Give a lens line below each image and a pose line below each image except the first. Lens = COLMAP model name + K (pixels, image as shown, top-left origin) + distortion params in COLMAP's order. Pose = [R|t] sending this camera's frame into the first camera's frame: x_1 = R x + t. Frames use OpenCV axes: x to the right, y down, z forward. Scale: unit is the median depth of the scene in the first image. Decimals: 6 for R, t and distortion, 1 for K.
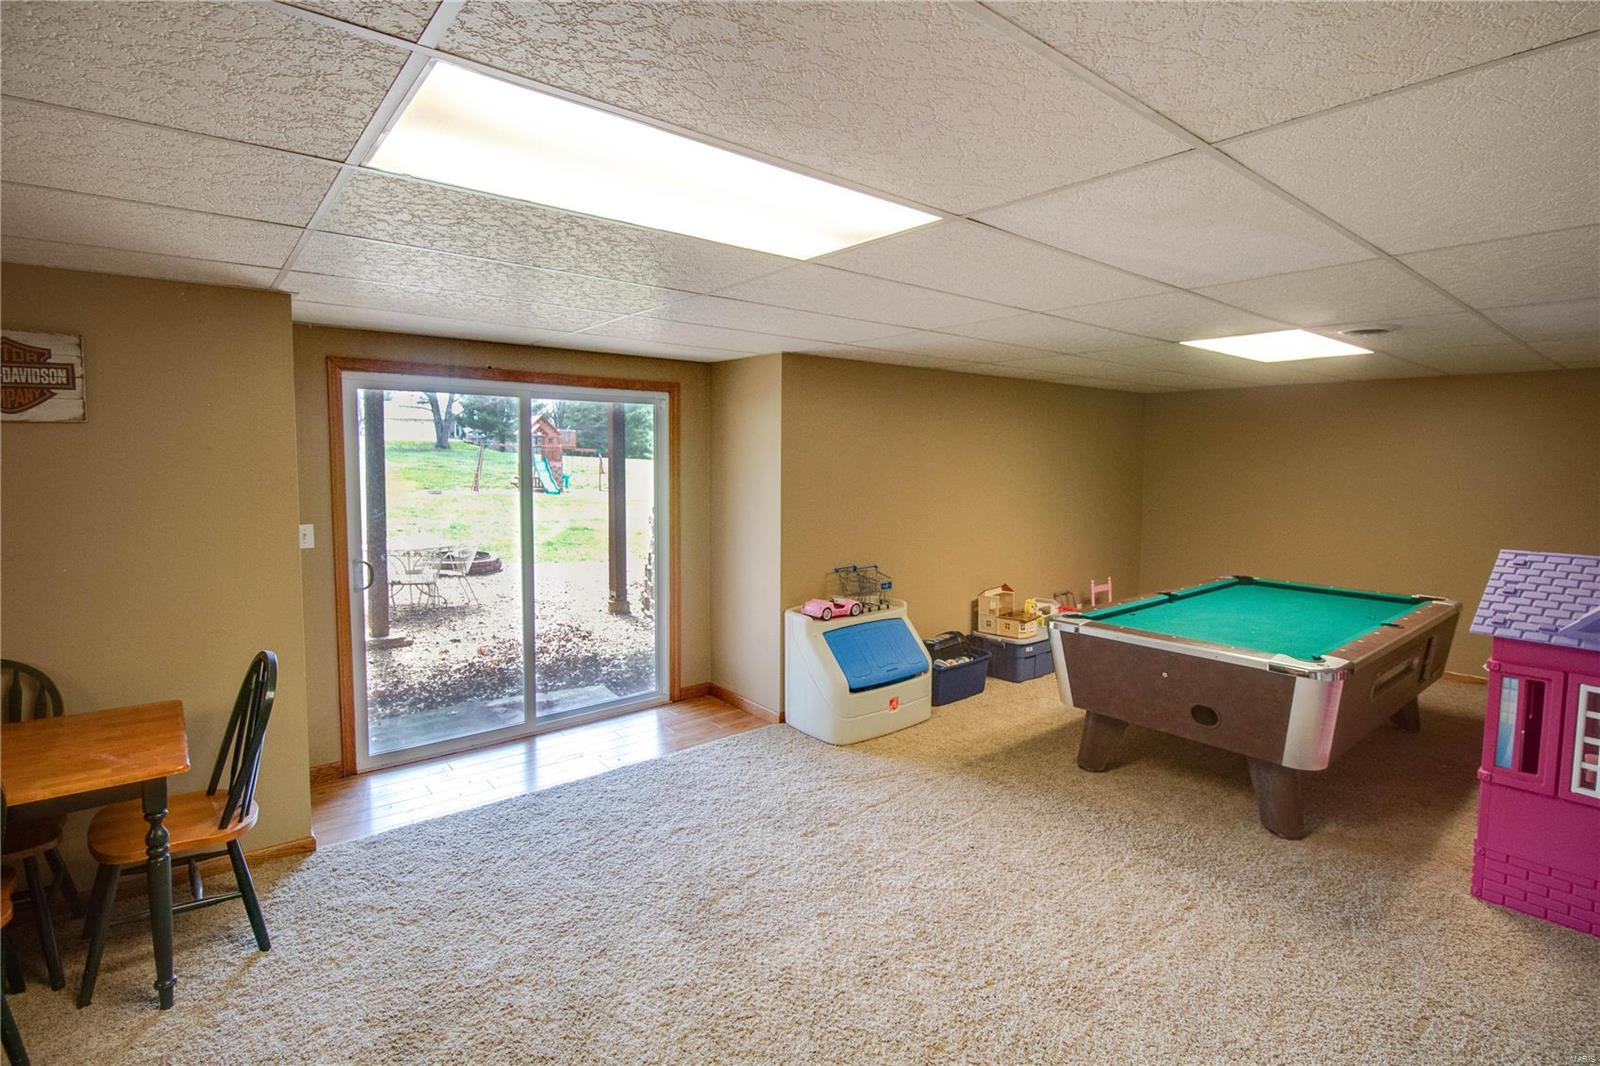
lens RADIAL K [[779.9, 0, 828.7], [0, 779.9, 507.1], [0, 0, 1]] dist [-0.000876, -0.012005]
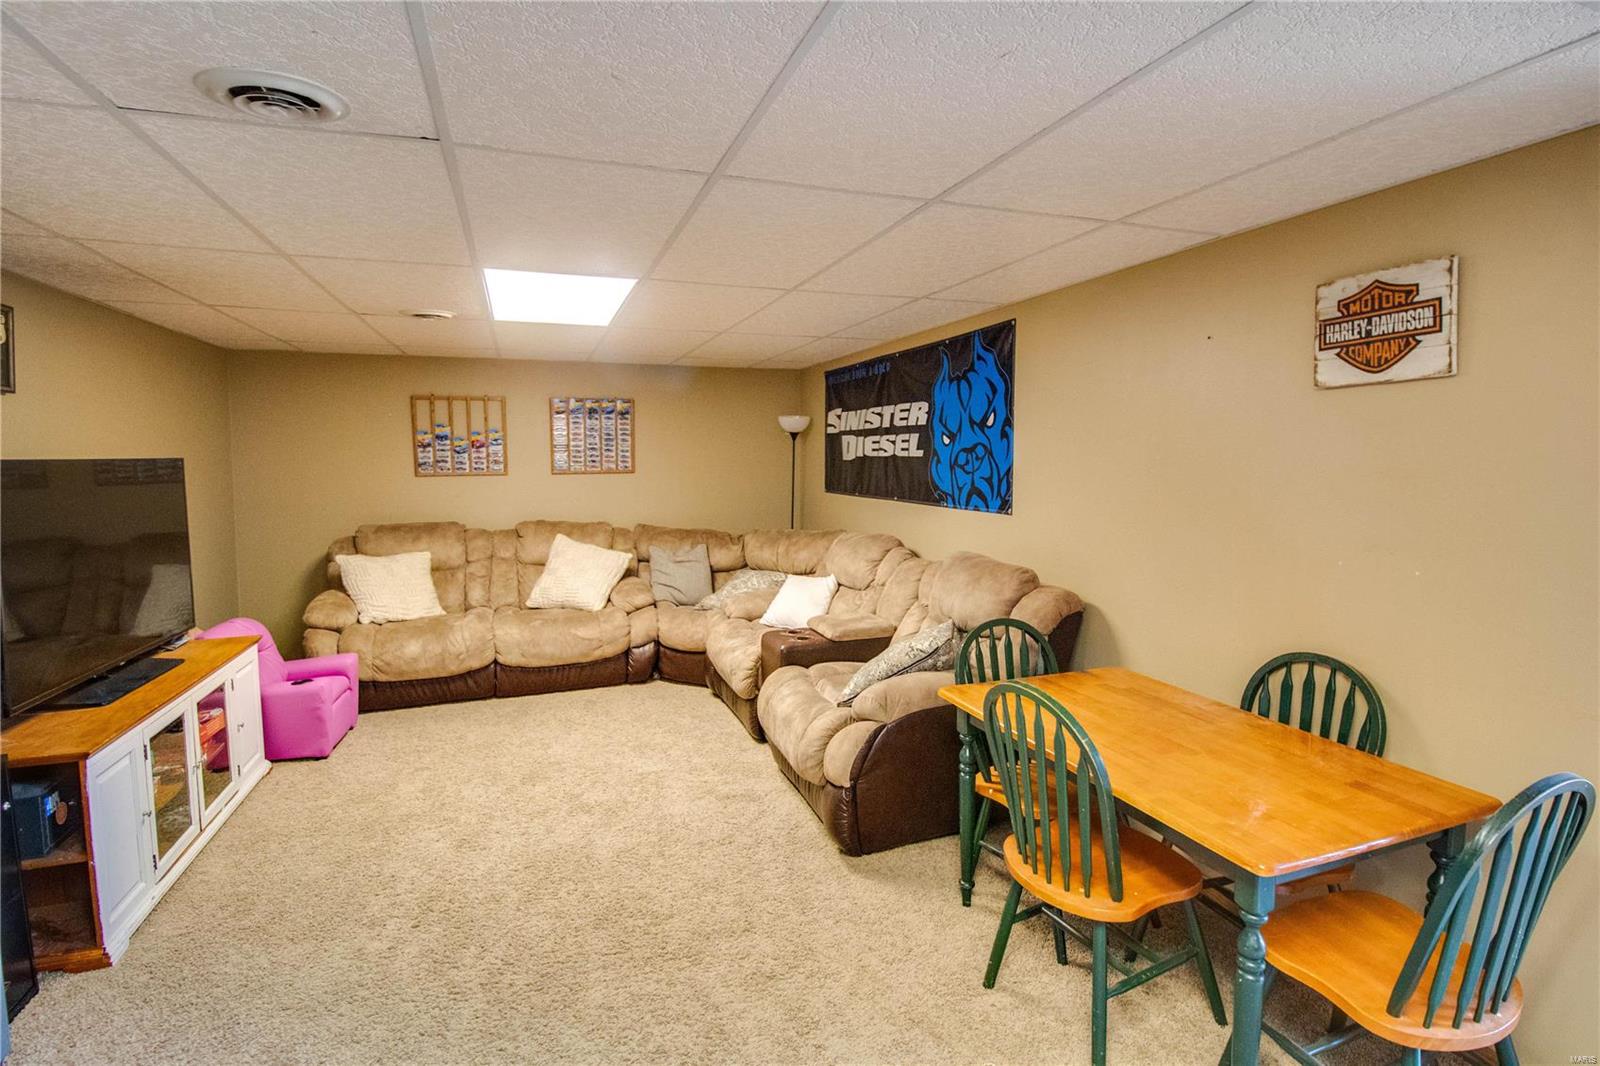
lens RADIAL K [[782.1, 0, 800.4], [0, 782.1, 507.1], [0, 0, 1]] dist [0.000744, -0.013653]
pose [[-0.363920, 0.054577, -0.929830, -0.041049], [-0.059104, 0.994917, 0.081529, -0.007481], [0.929553, 0.084627, -0.358844, 0.535235]]
